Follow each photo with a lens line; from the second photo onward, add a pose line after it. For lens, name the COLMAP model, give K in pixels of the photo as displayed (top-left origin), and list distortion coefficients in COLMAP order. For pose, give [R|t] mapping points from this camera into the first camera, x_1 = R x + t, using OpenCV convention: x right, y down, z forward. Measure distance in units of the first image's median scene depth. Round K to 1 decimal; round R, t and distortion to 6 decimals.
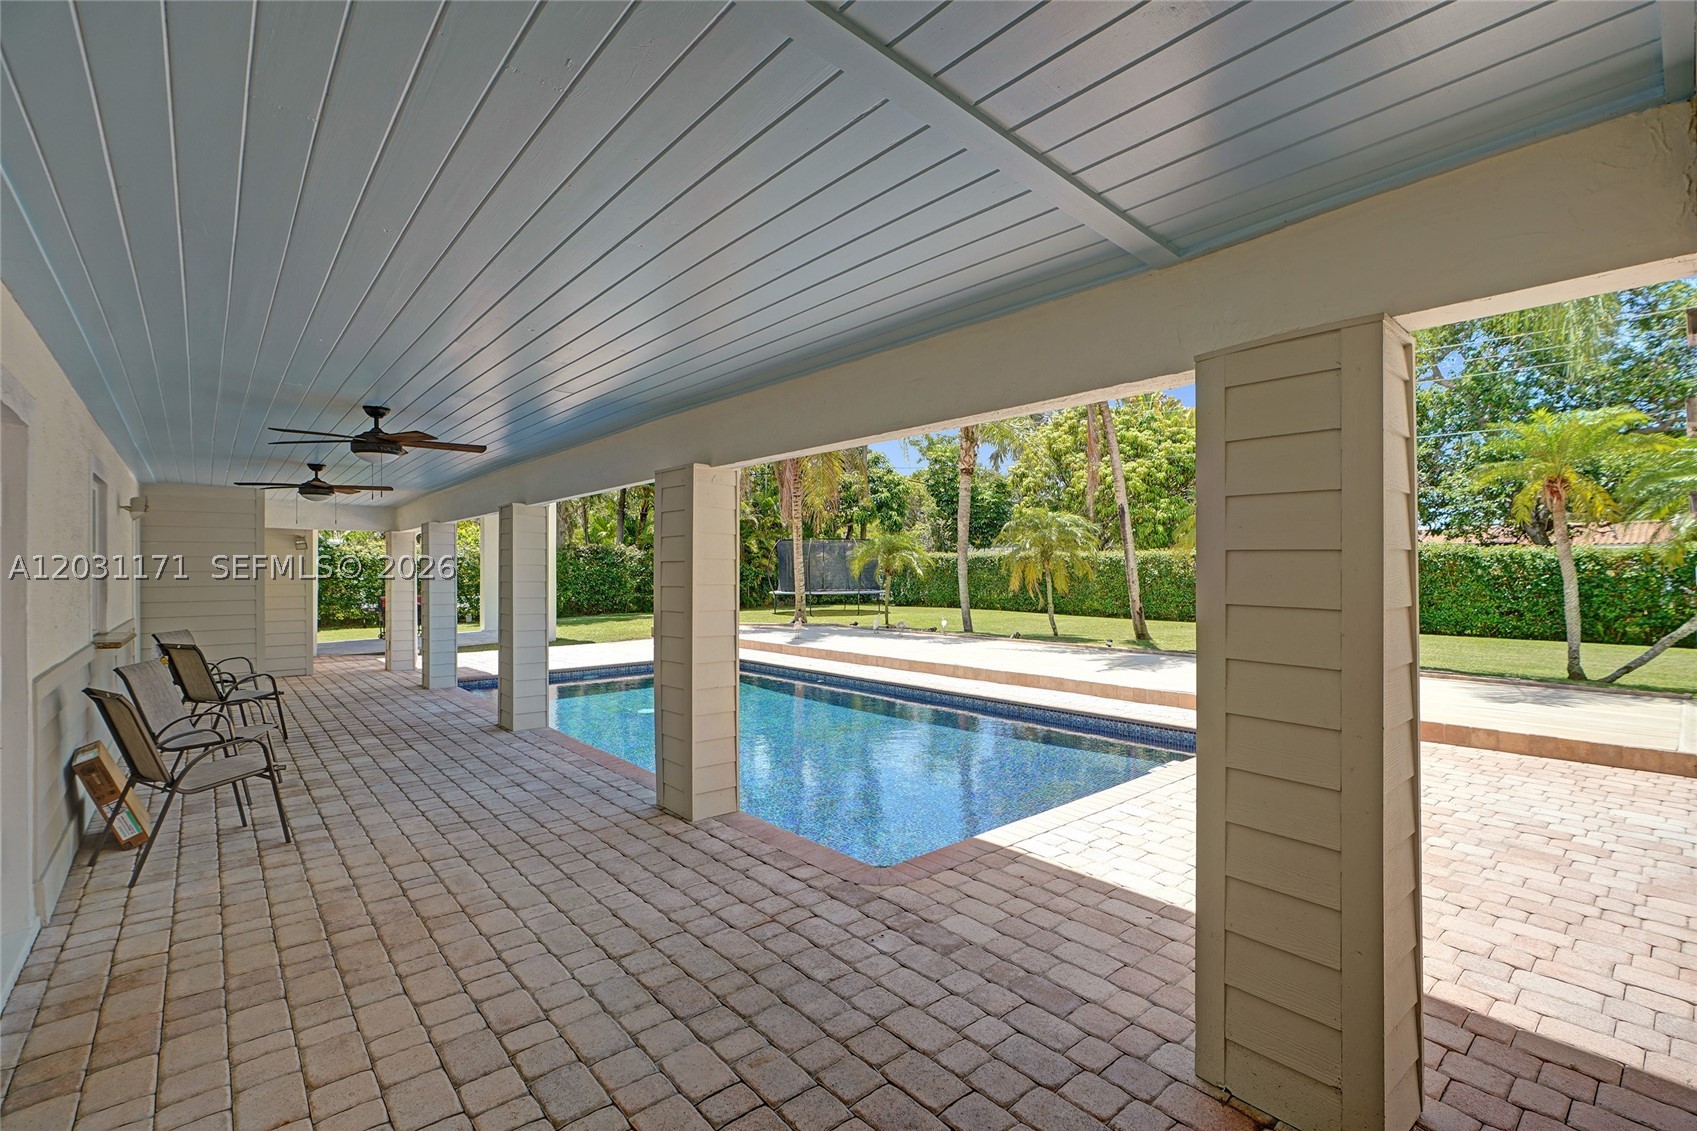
lens RADIAL K [[746.6, 0, 850.5], [0, 746.6, 568.5], [0, 0, 1]] dist [0.000382, 0.000171]
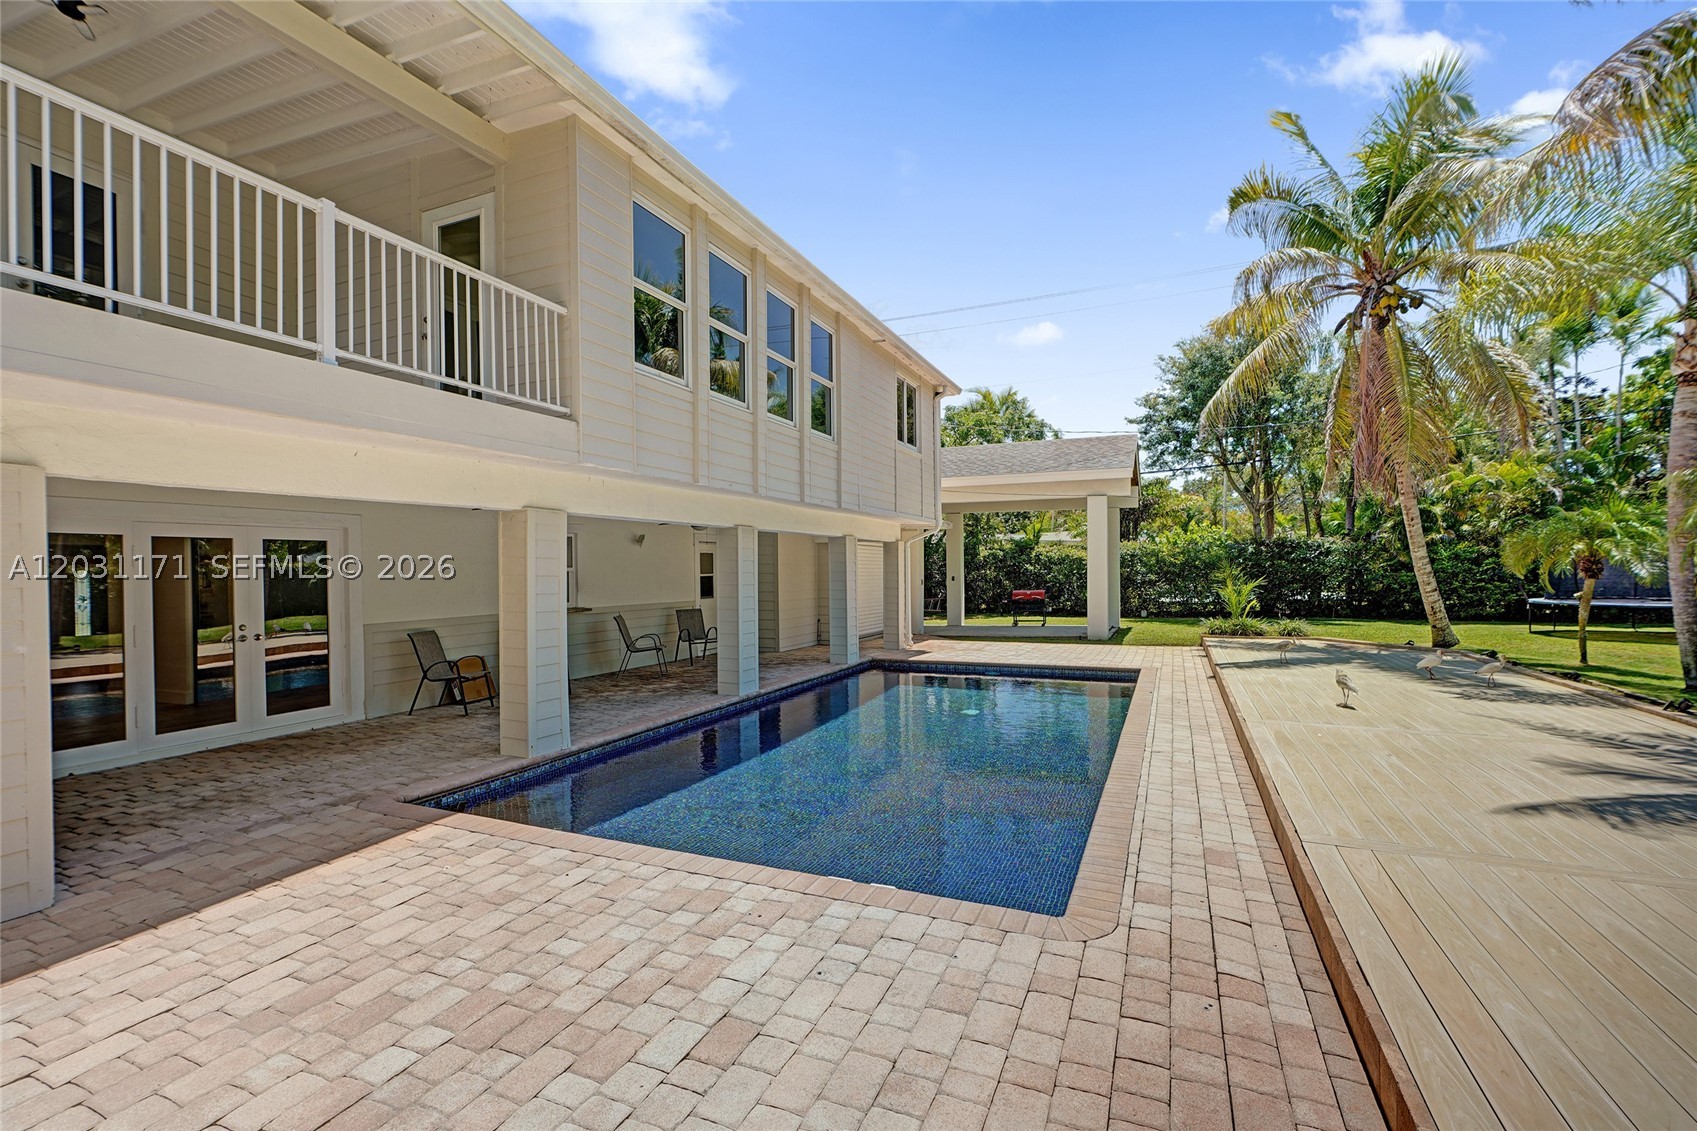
lens RADIAL K [[746.6, 0, 849.1], [0, 746.6, 567.6], [0, 0, 1]] dist [0.000382, 0.000171]
pose [[0.435544, -0.006842, -0.900141, 1.740074], [0.011001, 0.999937, -0.002277, -0.021761], [0.900100, -0.008911, 0.435592, 1.212610]]
